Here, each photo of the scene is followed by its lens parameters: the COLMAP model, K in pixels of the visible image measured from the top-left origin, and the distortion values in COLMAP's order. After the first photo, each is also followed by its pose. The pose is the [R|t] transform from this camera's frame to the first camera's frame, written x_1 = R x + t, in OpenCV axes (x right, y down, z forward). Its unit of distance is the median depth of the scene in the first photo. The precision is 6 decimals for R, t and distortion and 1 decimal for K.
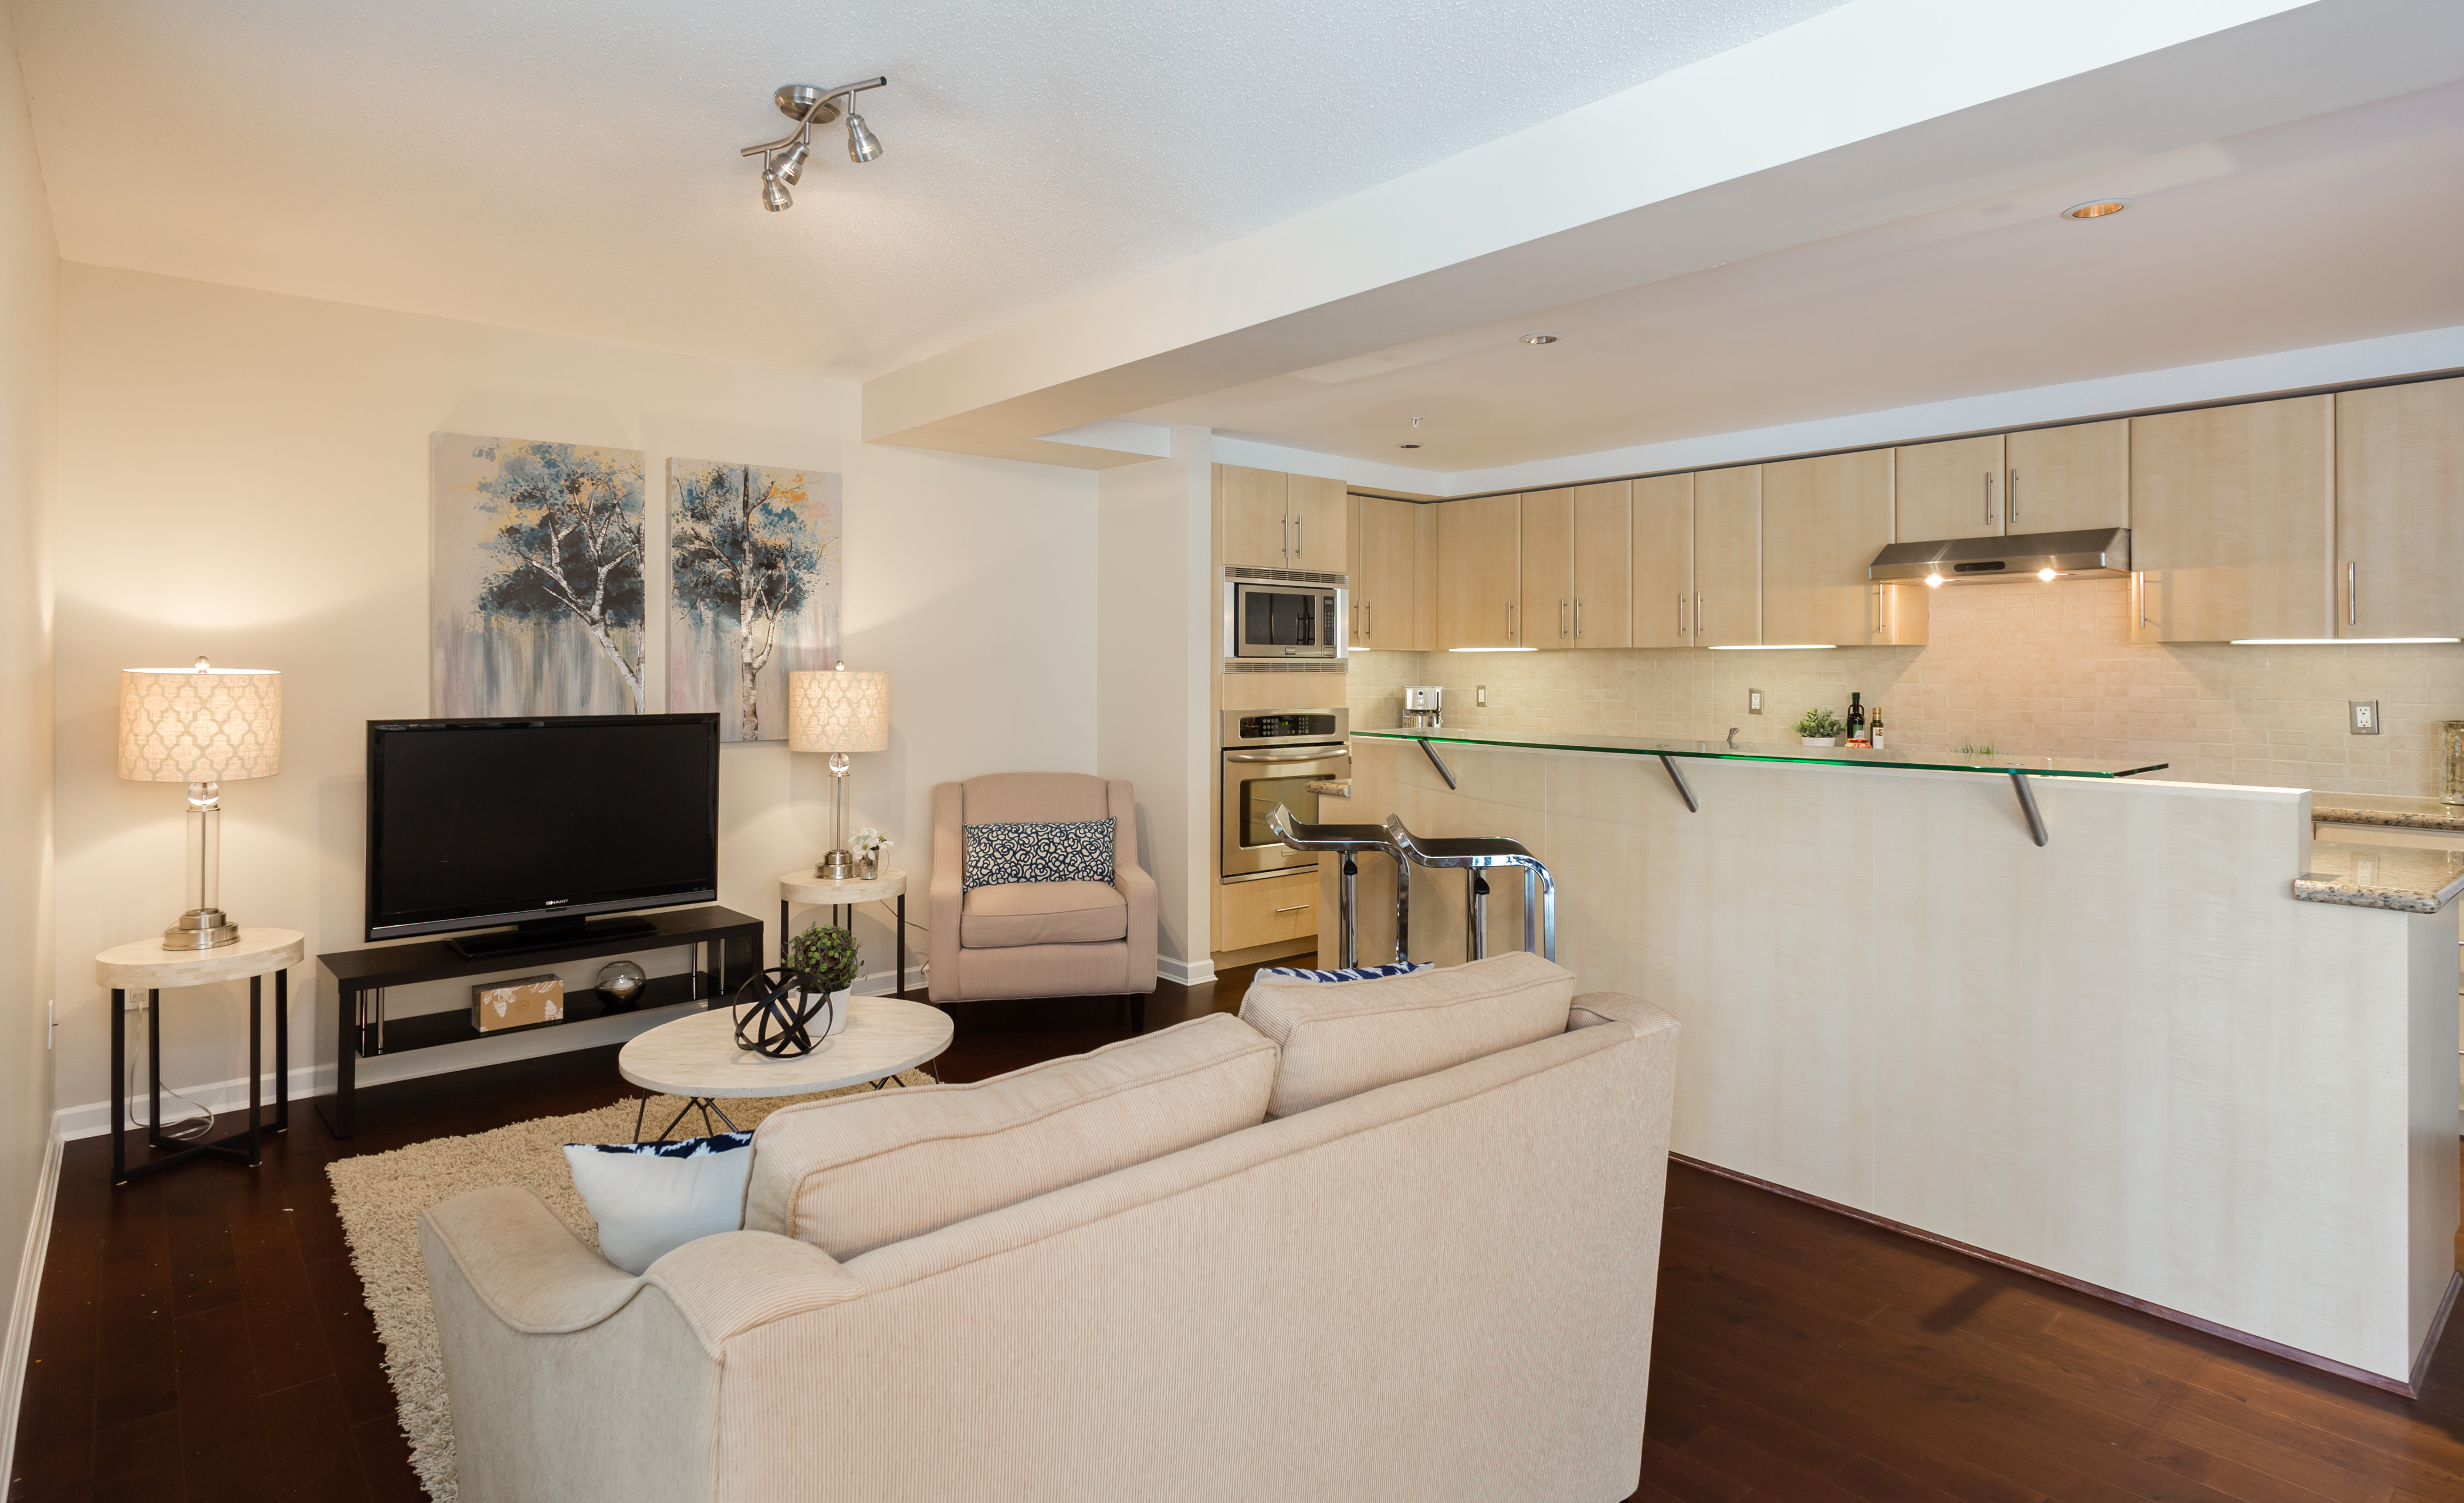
lens RADIAL K [[1282.9, 0, 1233.2], [0, 1282.9, 669.7], [0, 0, 1]] dist [0.015989, -0.009953]
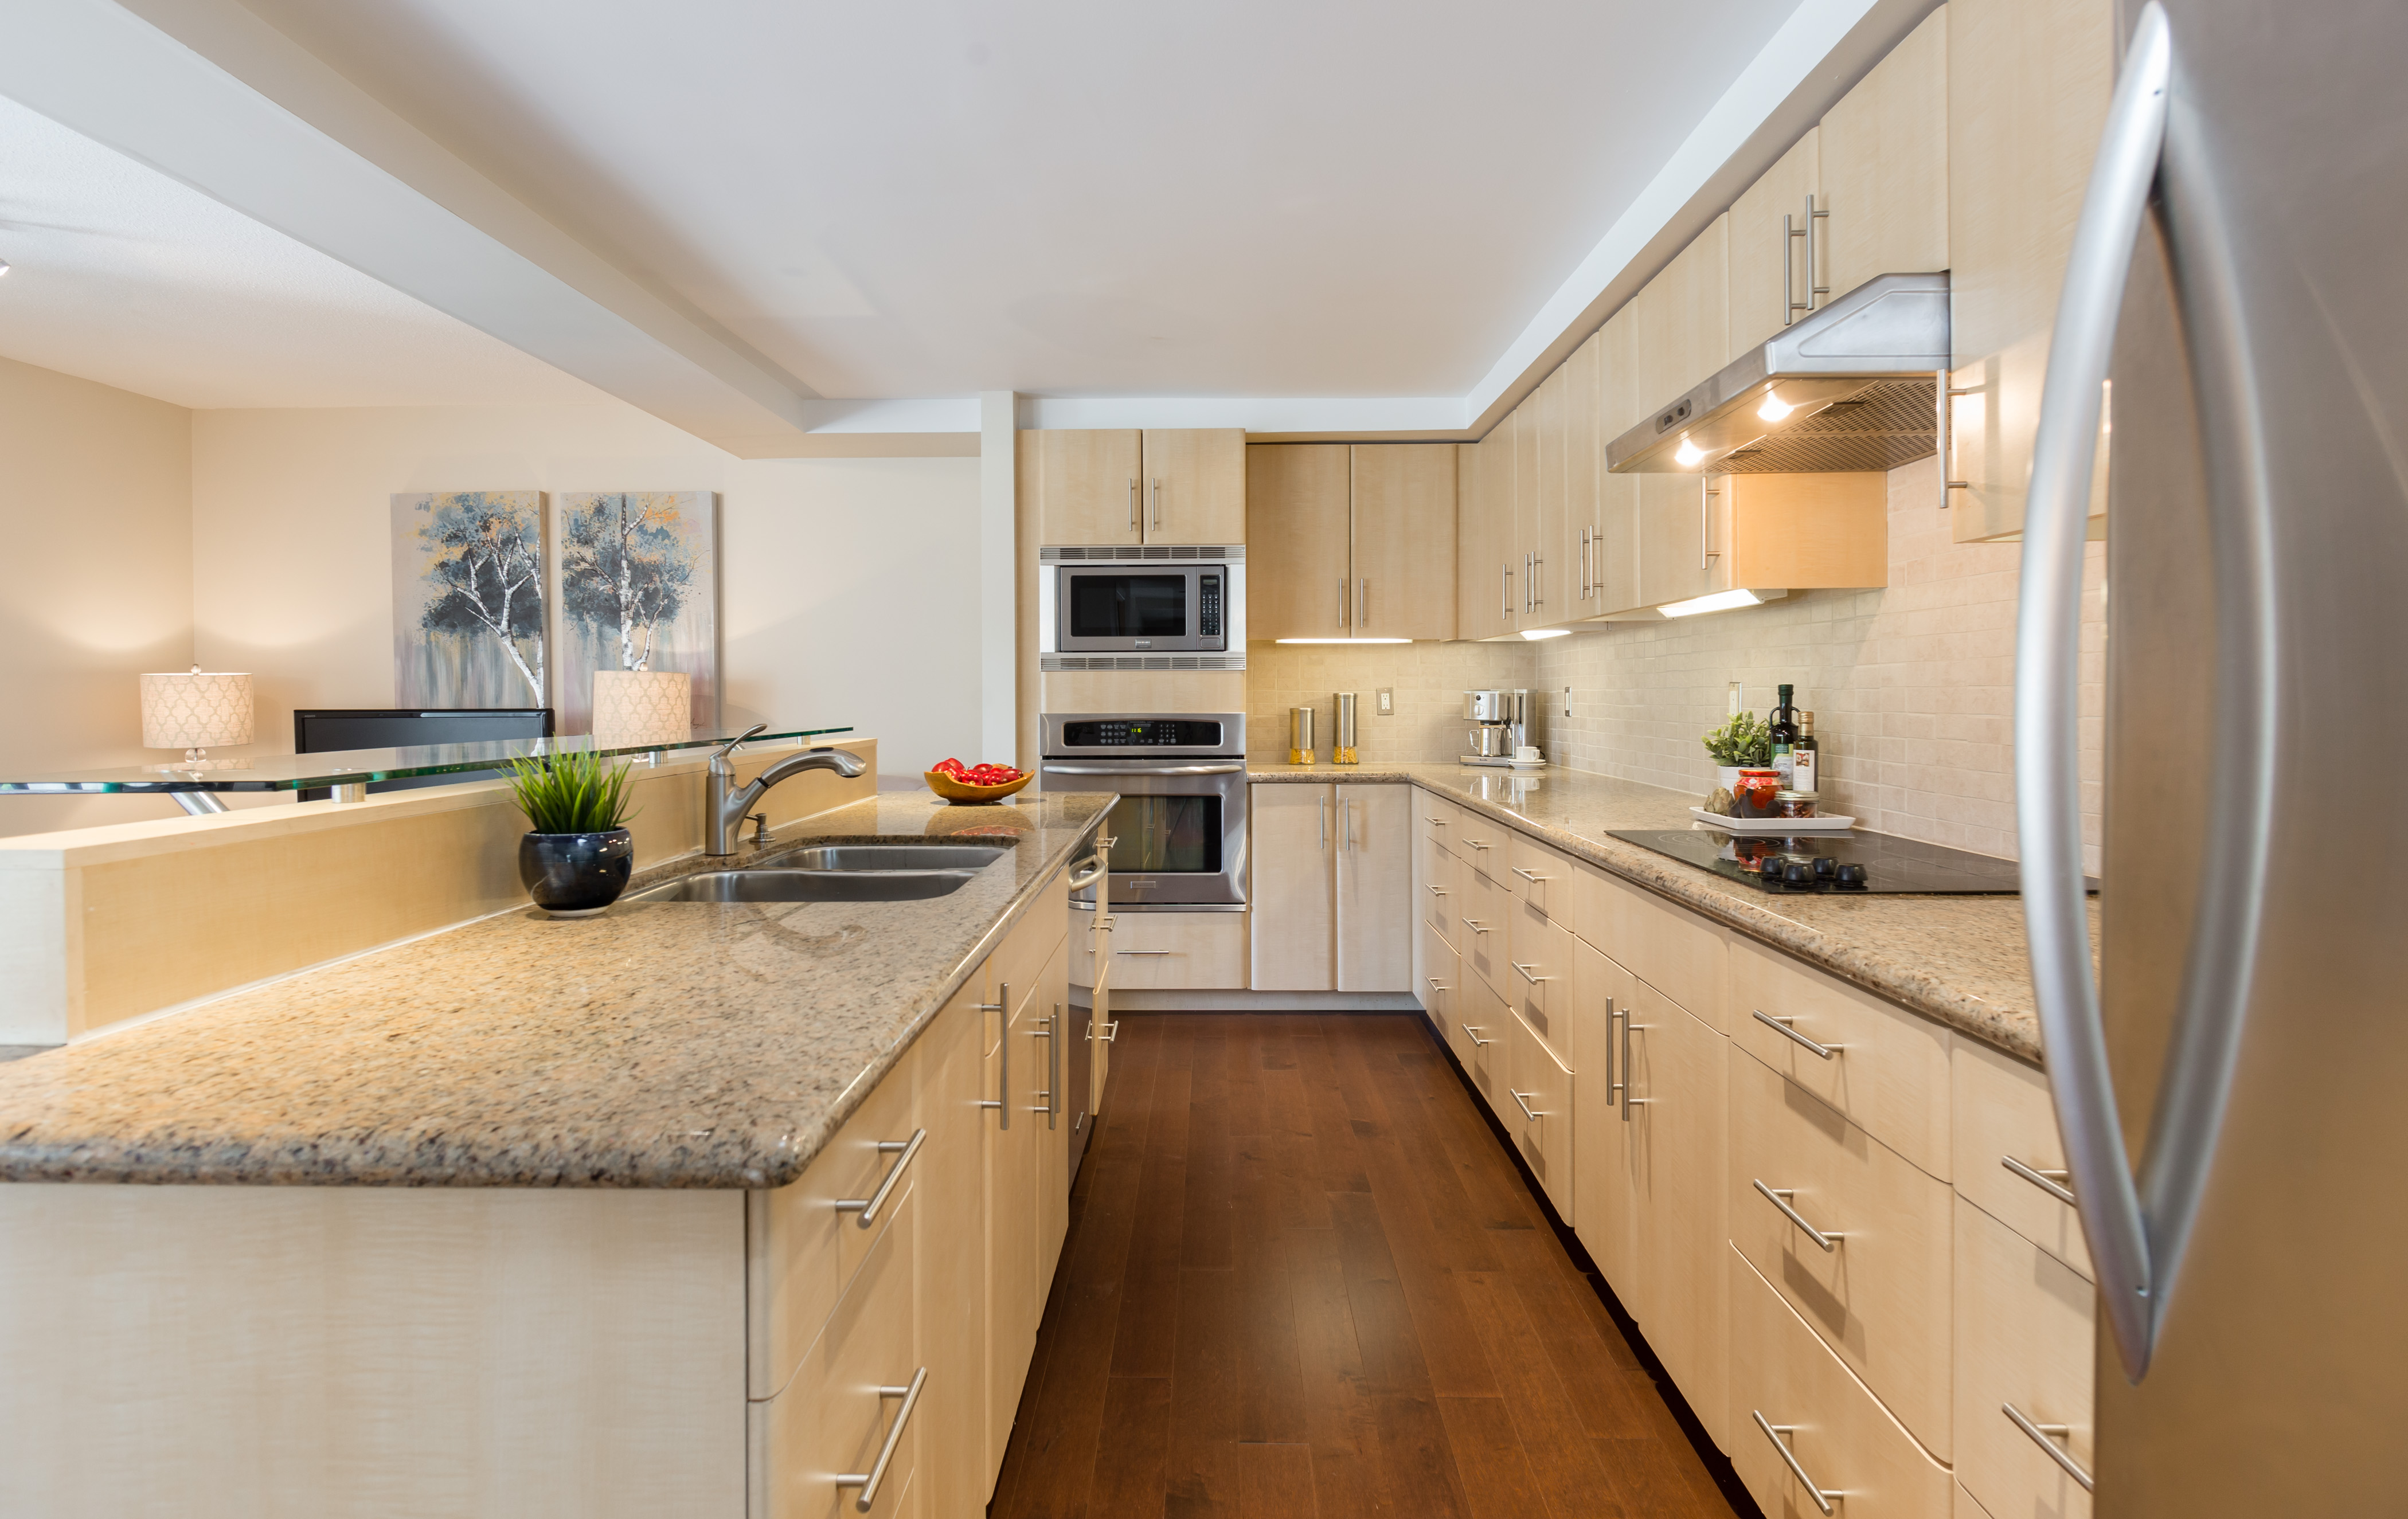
lens RADIAL K [[1263.0, 0, 1176.2], [0, 1263.0, 706.9], [0, 0, 1]] dist [0.013636, -0.000398]
pose [[0.740654, 0.001114, -0.671885, 0.752811], [0.005494, 0.999955, 0.007714, 0.025111], [0.671864, -0.009405, 0.740615, 0.504923]]
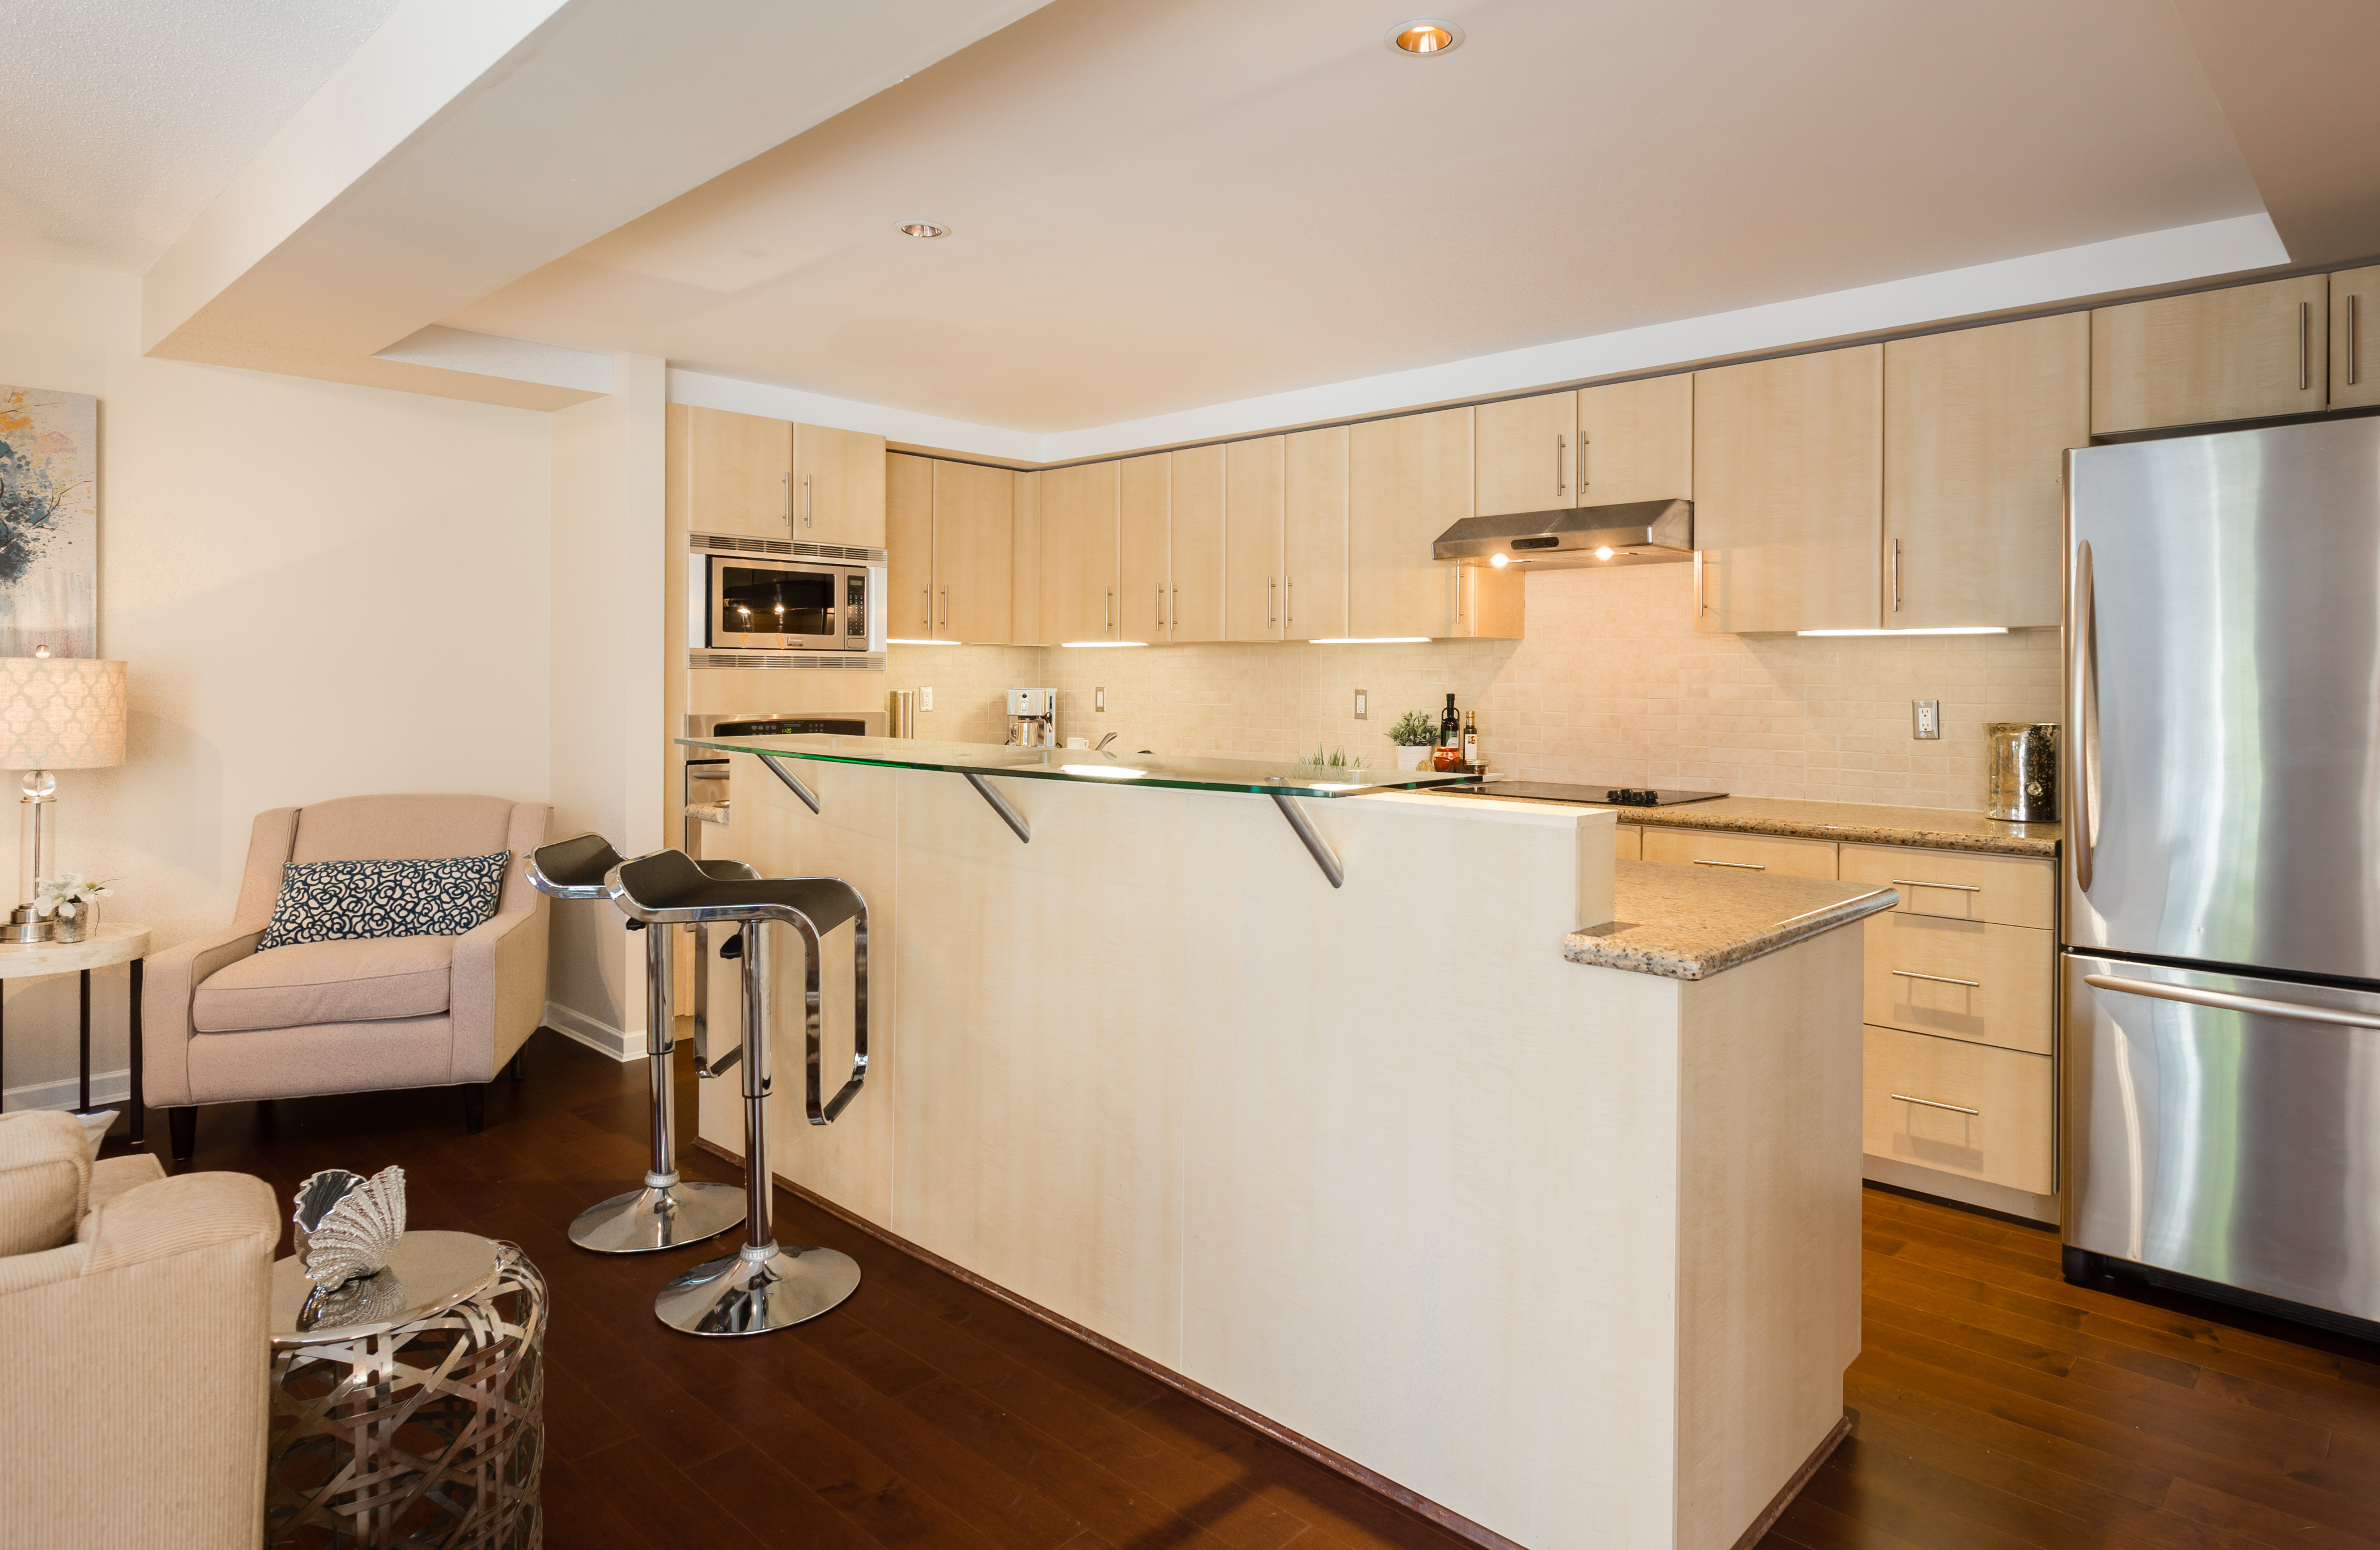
lens RADIAL K [[1353.0, 0, 1291.2], [0, 1353.0, 689.4], [0, 0, 1]] dist [-0.000465, -0.000429]
pose [[0.990628, 0.002800, 0.136558, 0.294583], [-0.003837, 0.999966, 0.007331, 0.010086], [-0.136533, -0.007787, 0.990605, 0.137056]]
